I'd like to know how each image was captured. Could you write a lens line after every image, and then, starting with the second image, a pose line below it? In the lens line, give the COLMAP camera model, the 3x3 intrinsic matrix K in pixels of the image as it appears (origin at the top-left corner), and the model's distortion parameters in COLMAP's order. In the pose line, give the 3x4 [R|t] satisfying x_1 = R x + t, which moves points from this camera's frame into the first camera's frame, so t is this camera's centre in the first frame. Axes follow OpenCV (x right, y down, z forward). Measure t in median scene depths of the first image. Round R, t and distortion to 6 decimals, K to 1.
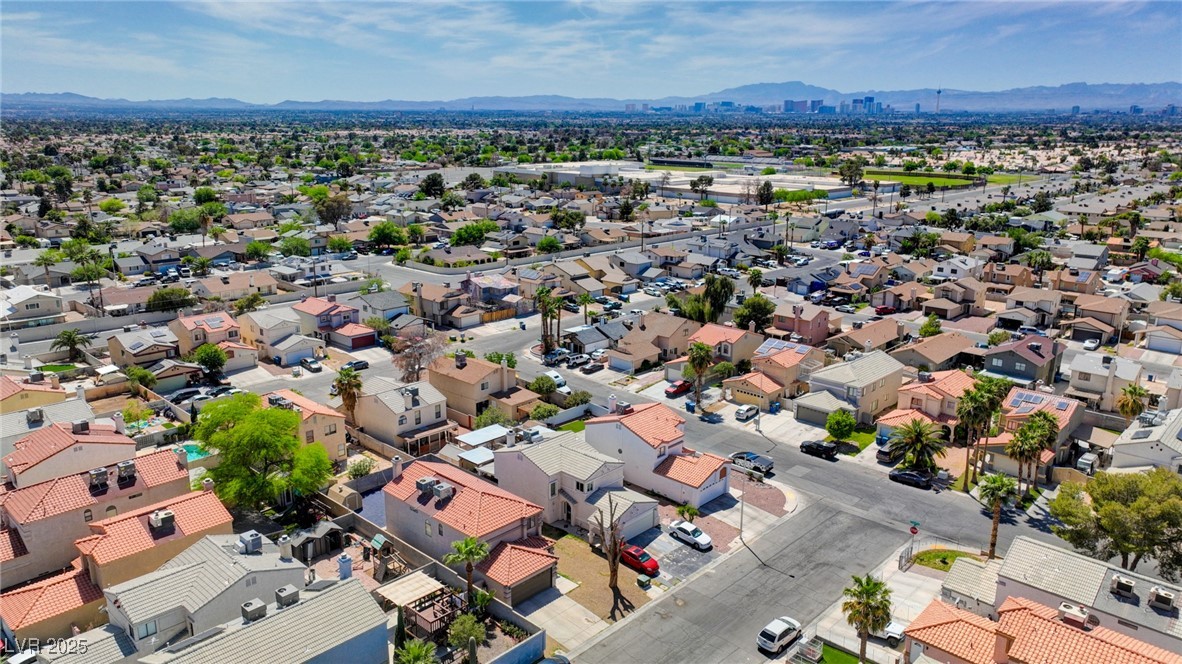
lens RADIAL K [[833.9, 0, 590.1], [0, 833.9, 315.5], [0, 0, 1]] dist [0.002718, 0.007854]
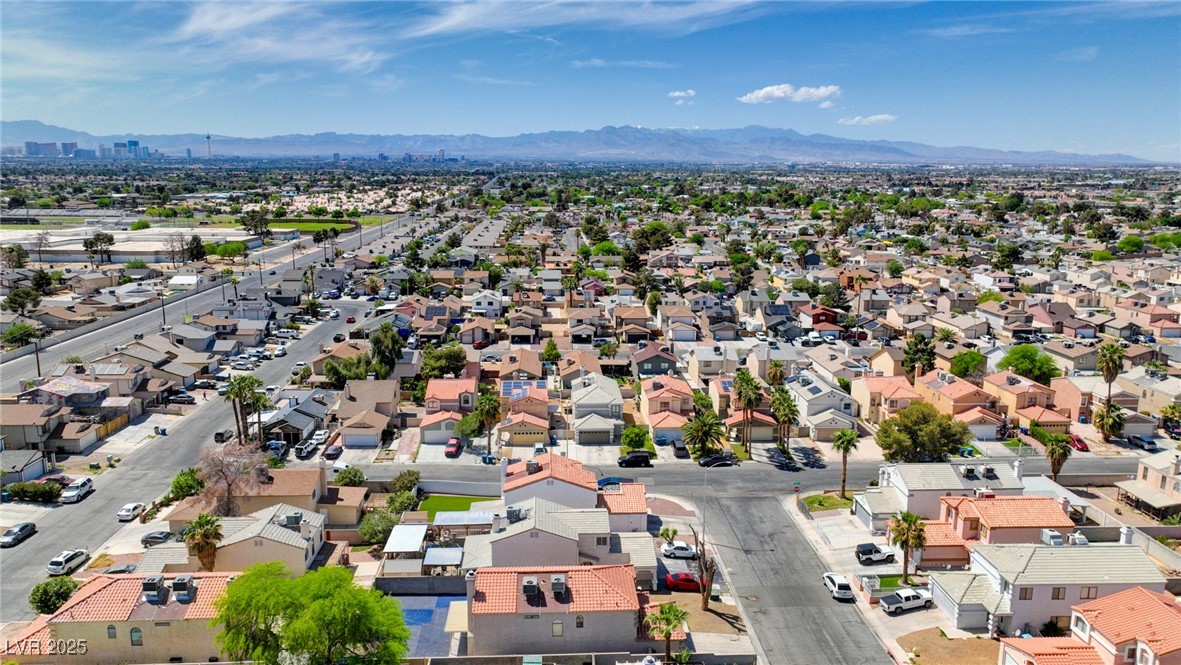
lens RADIAL K [[829.9, 0, 590.3], [0, 829.9, 330.2], [0, 0, 1]] dist [-0.003382, 0.022830]
pose [[0.690323, -0.140880, 0.709653, -0.439831], [0.164886, 0.985681, 0.035282, -0.054360], [-0.704462, 0.092656, 0.703668, 0.170394]]
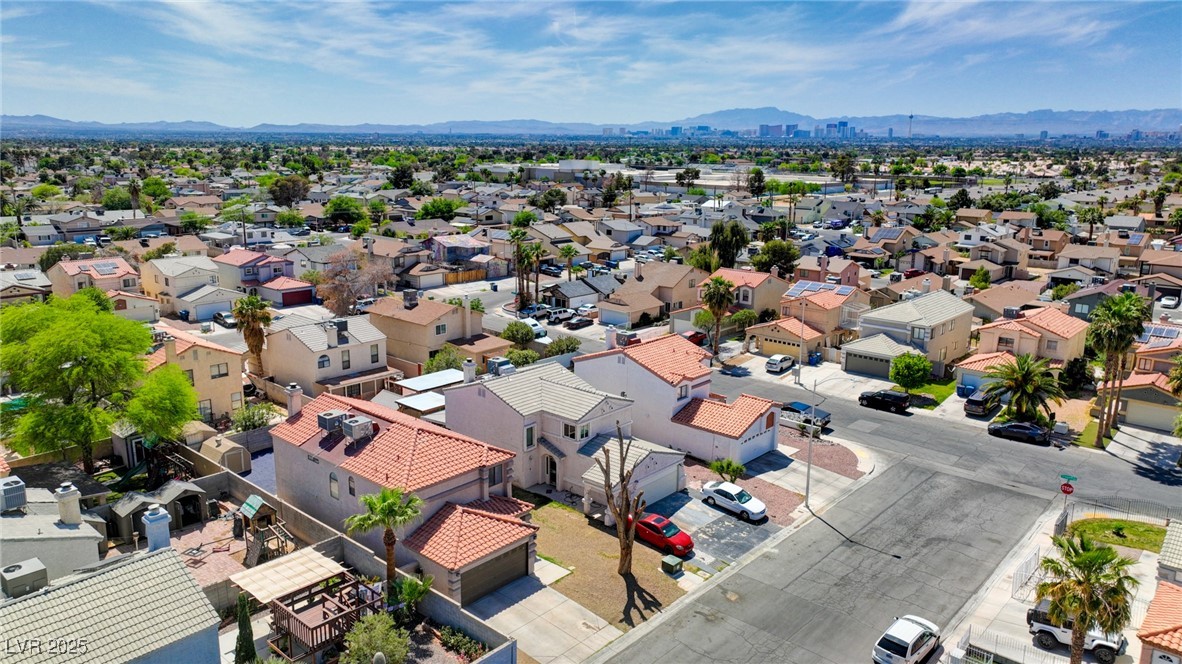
lens RADIAL K [[833.9, 0, 590.1], [0, 833.9, 315.5], [0, 0, 1]] dist [0.002718, 0.007854]
pose [[0.999649, -0.002511, 0.026389, -0.008233], [0.003240, 0.999614, -0.027596, 0.081195], [-0.026310, 0.027672, 0.999271, 0.200583]]
